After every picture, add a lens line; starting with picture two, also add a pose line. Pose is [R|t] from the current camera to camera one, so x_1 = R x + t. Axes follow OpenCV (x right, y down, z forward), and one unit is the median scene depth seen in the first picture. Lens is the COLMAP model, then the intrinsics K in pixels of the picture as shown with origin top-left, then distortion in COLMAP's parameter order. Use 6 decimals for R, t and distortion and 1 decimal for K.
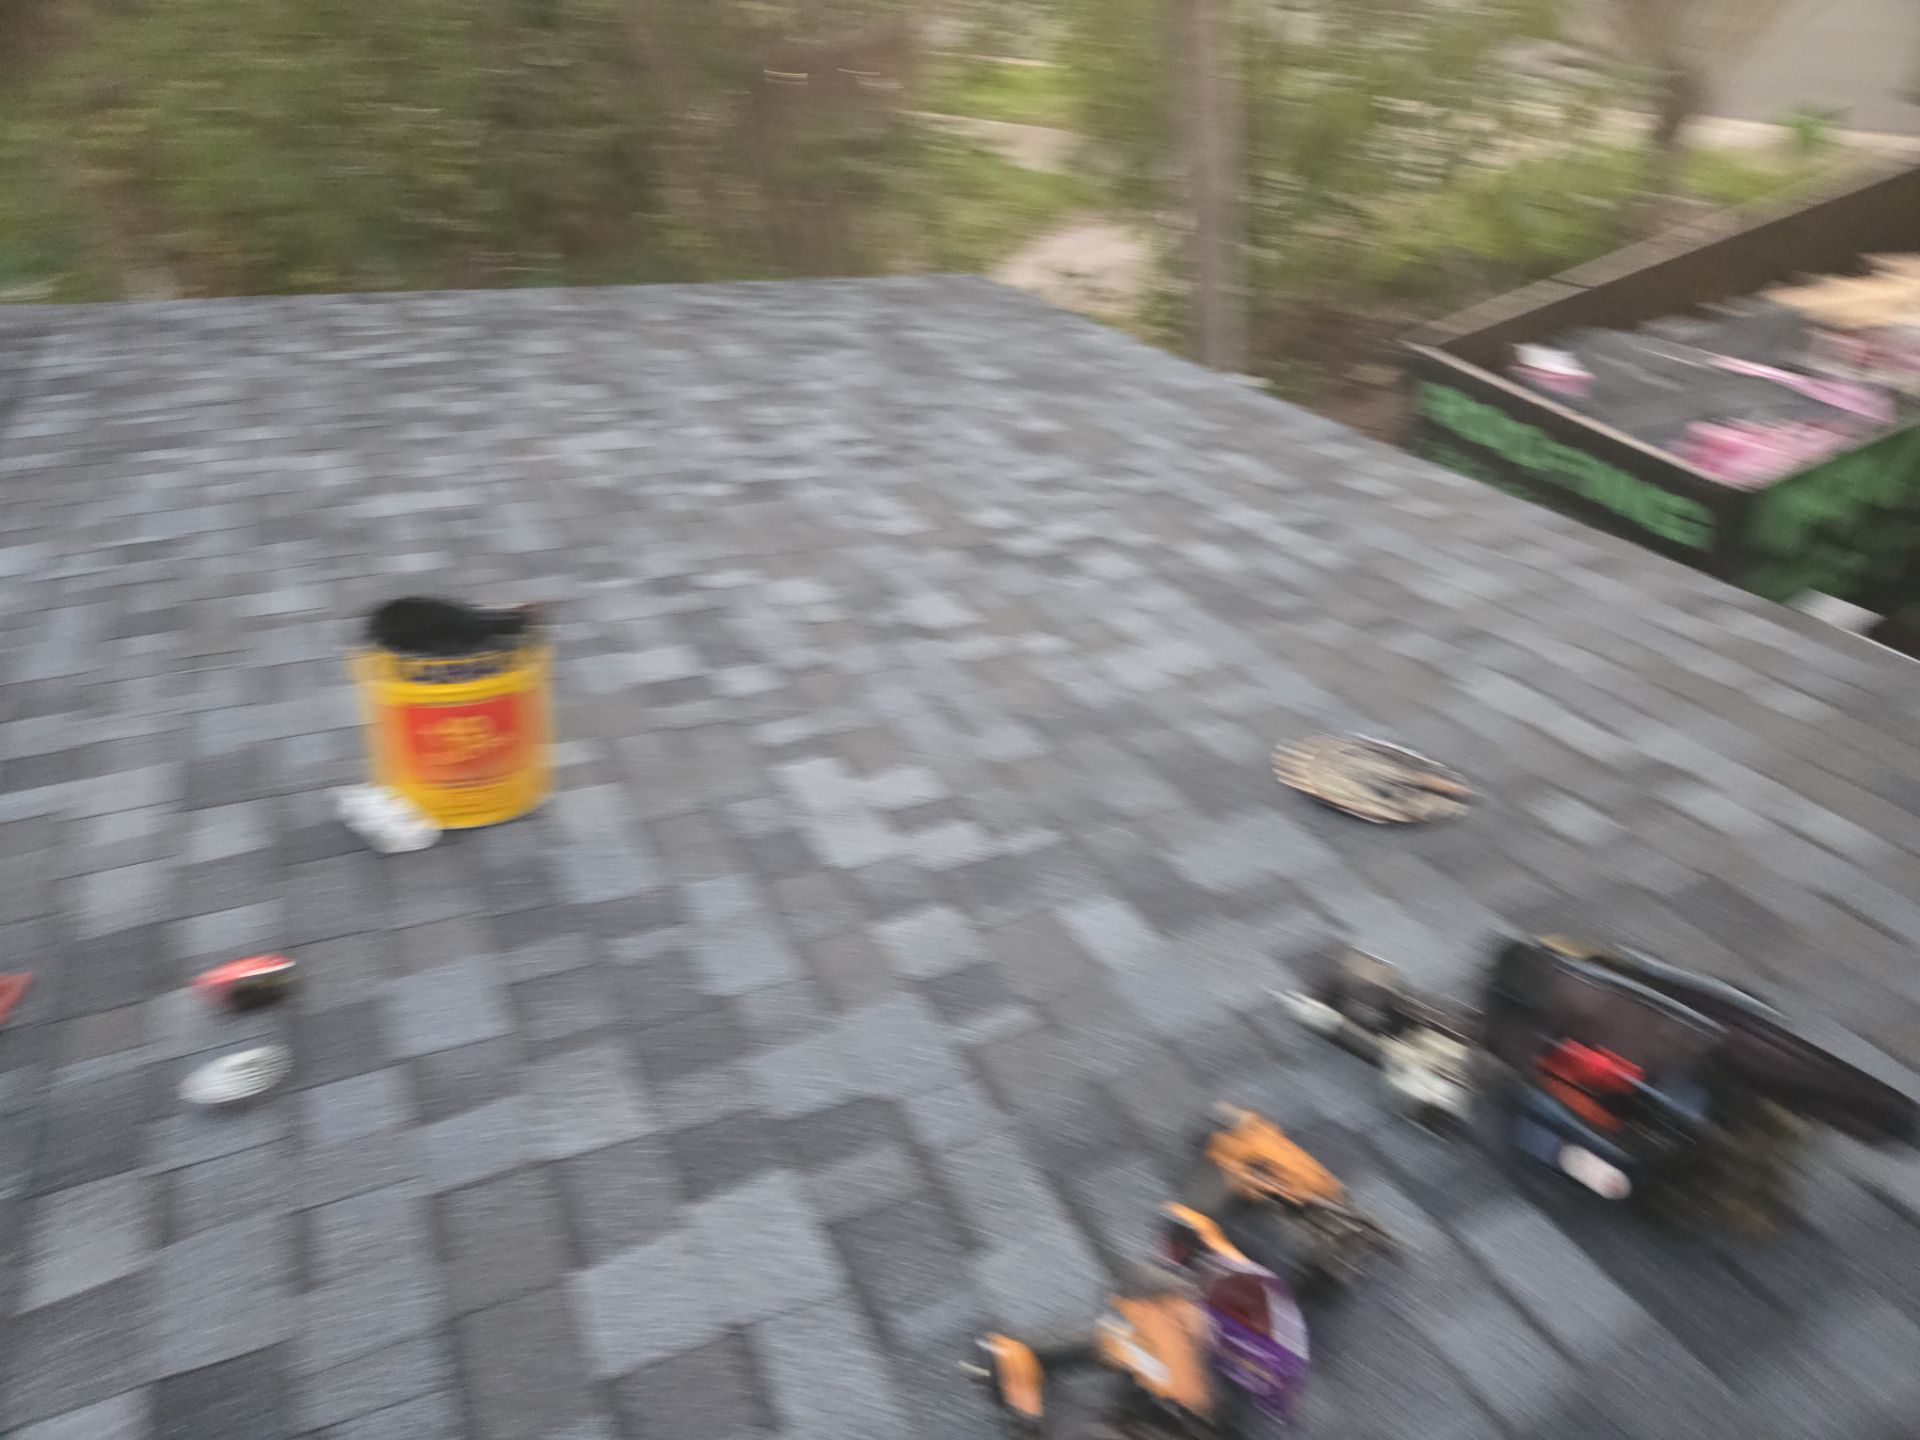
lens RADIAL K [[1273.4, 0, 957.3], [0, 1273.4, 731.0], [0, 0, 1]] dist [0.086170, -0.070508]
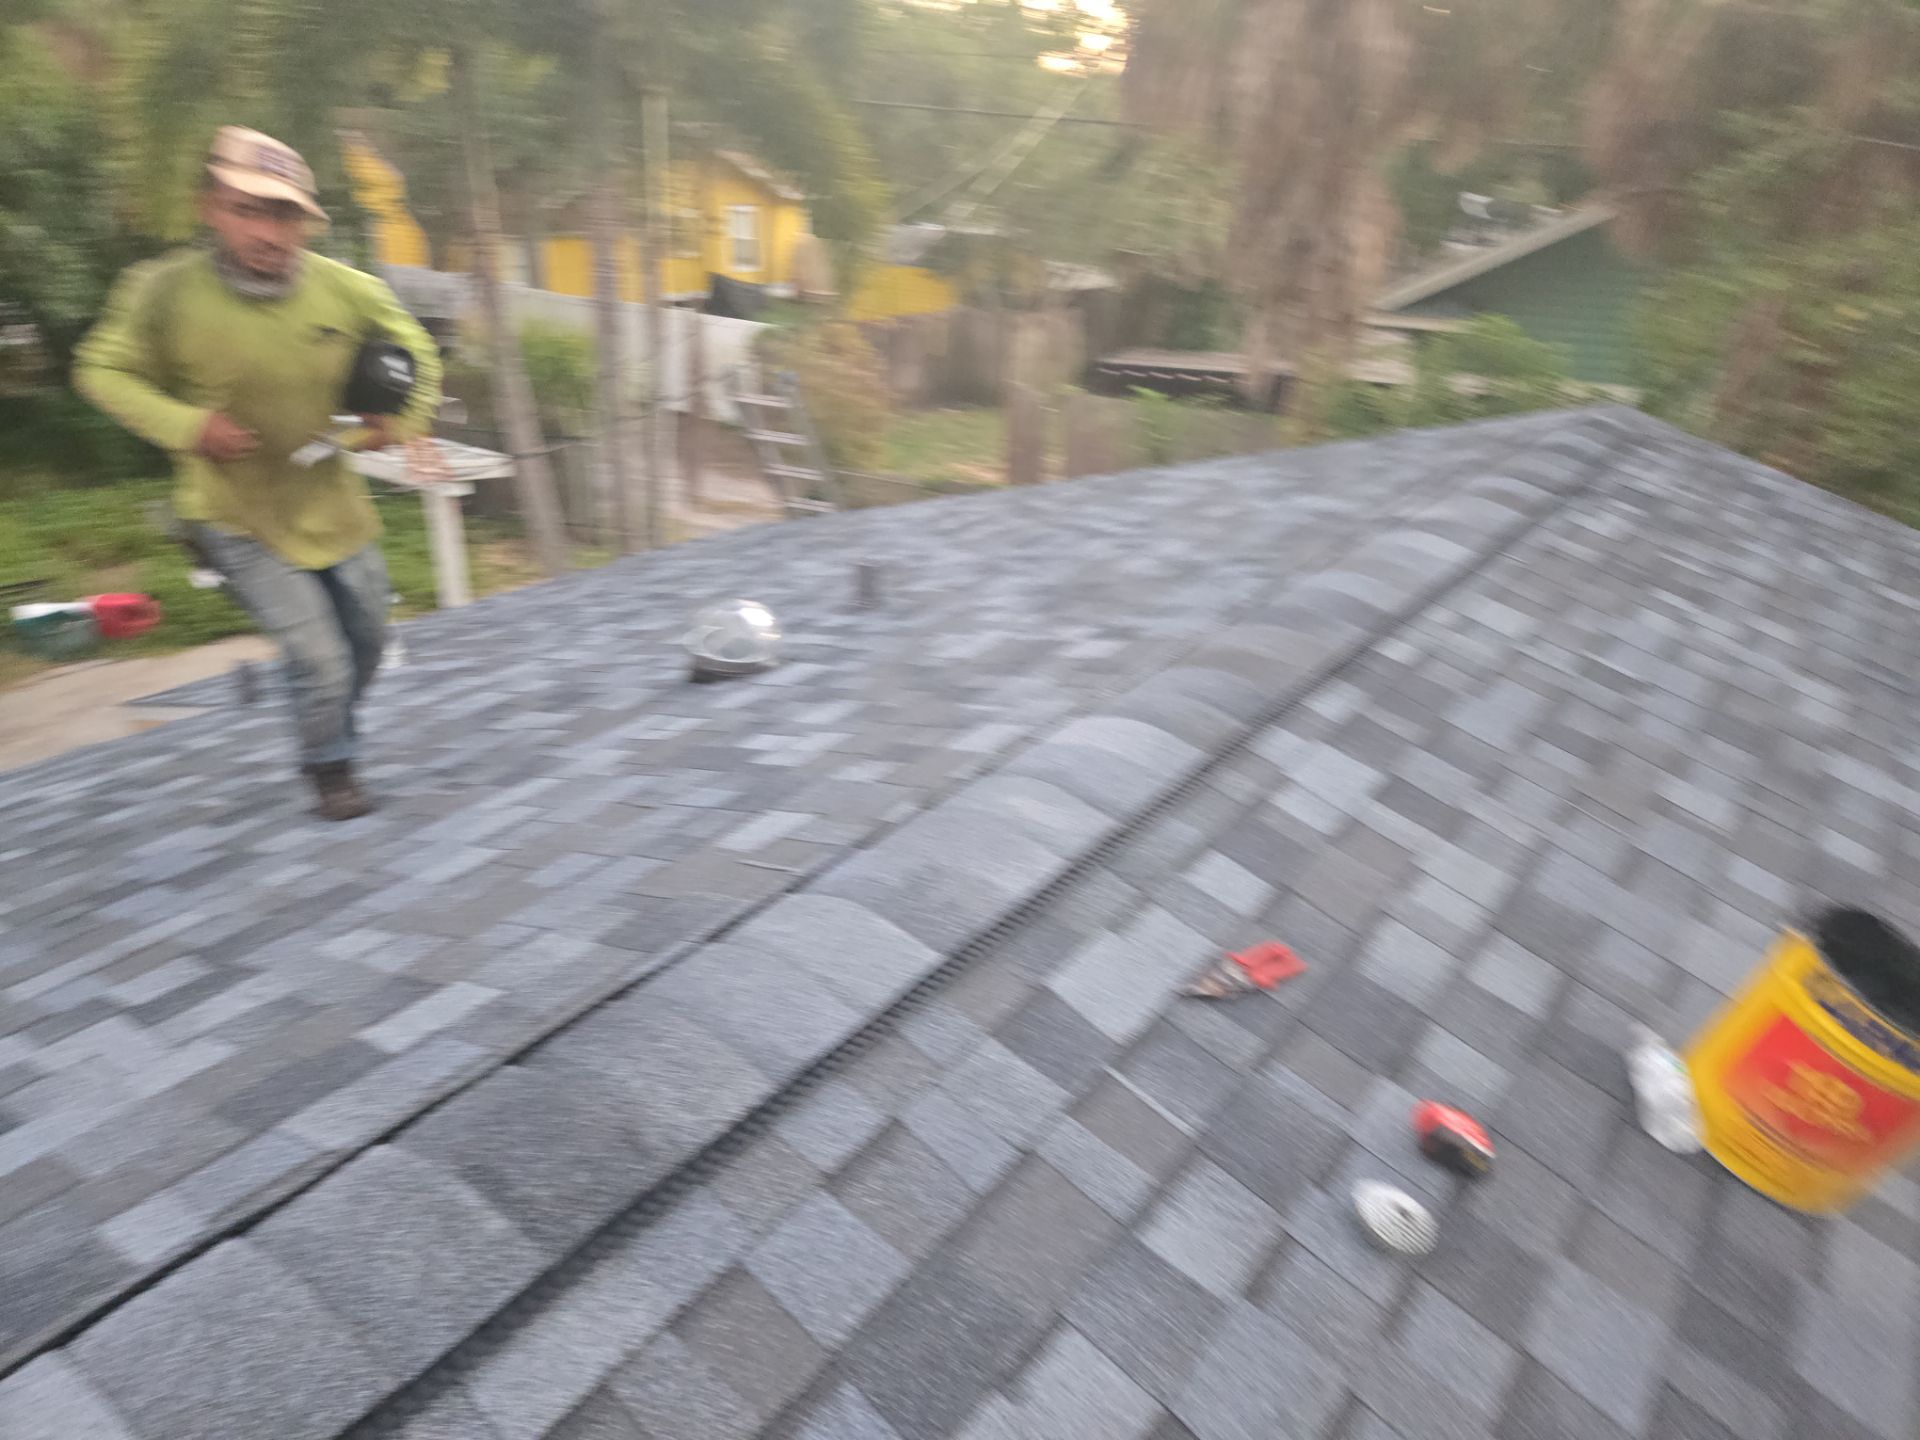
lens RADIAL K [[1273.4, 0, 957.3], [0, 1273.4, 731.0], [0, 0, 1]] dist [0.086170, -0.070508]
pose [[0.437199, 0.563401, -0.701025, -0.156083], [-0.633065, 0.746438, 0.205083, 0.006762], [0.638815, 0.354132, 0.683012, 0.021870]]
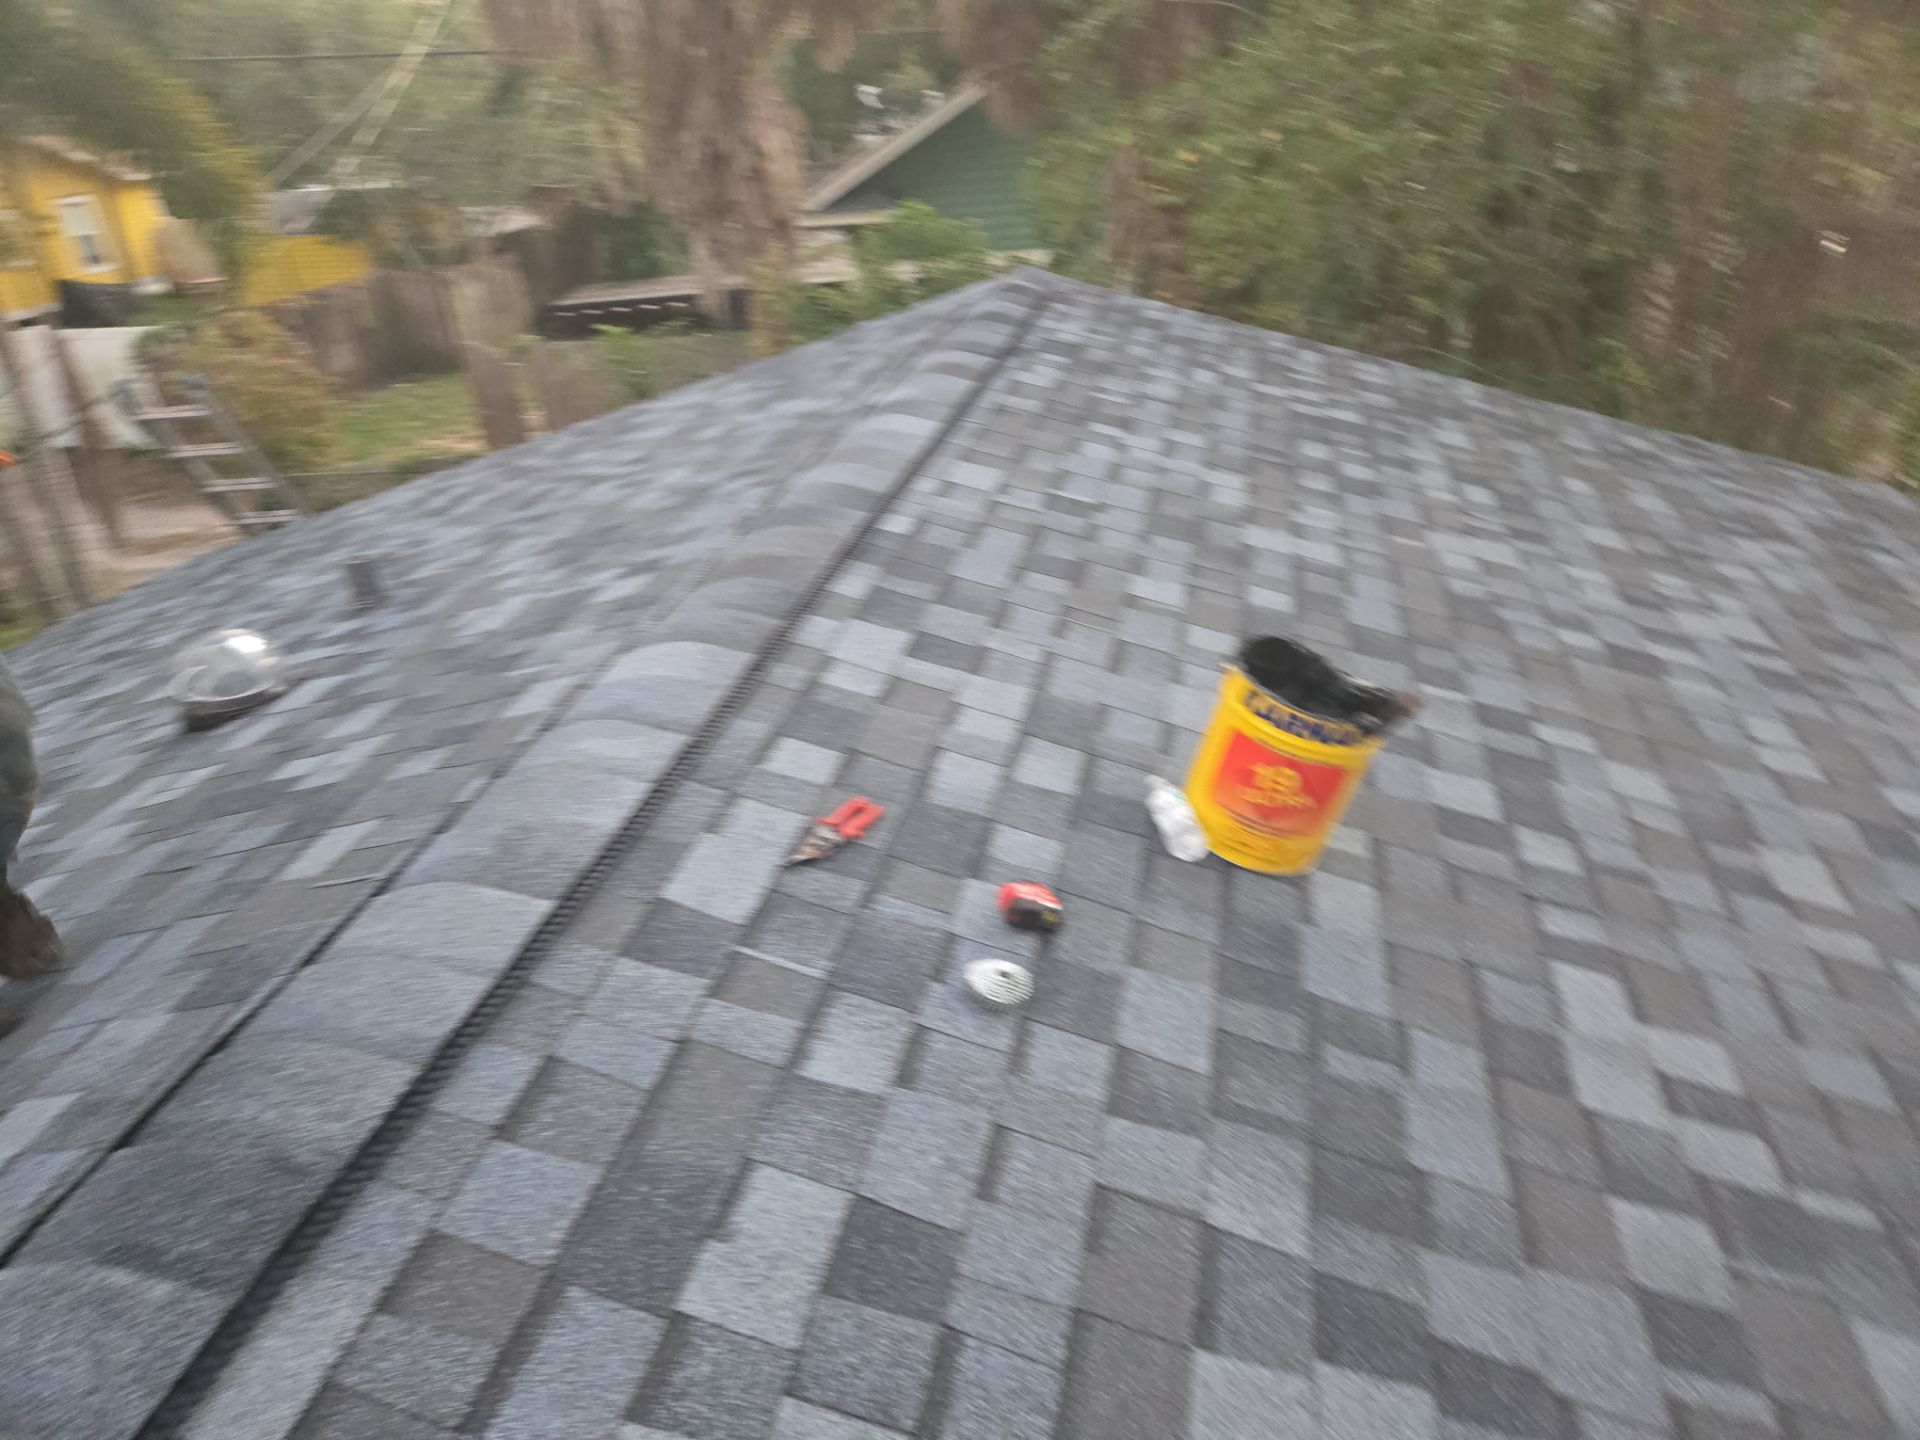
lens RADIAL K [[1273.4, 0, 957.3], [0, 1273.4, 731.0], [0, 0, 1]] dist [0.086170, -0.070508]
pose [[0.771722, 0.424026, -0.473969, -0.100313], [-0.447167, 0.891732, 0.069685, 0.007641], [0.452202, 0.158165, 0.877780, -0.013144]]
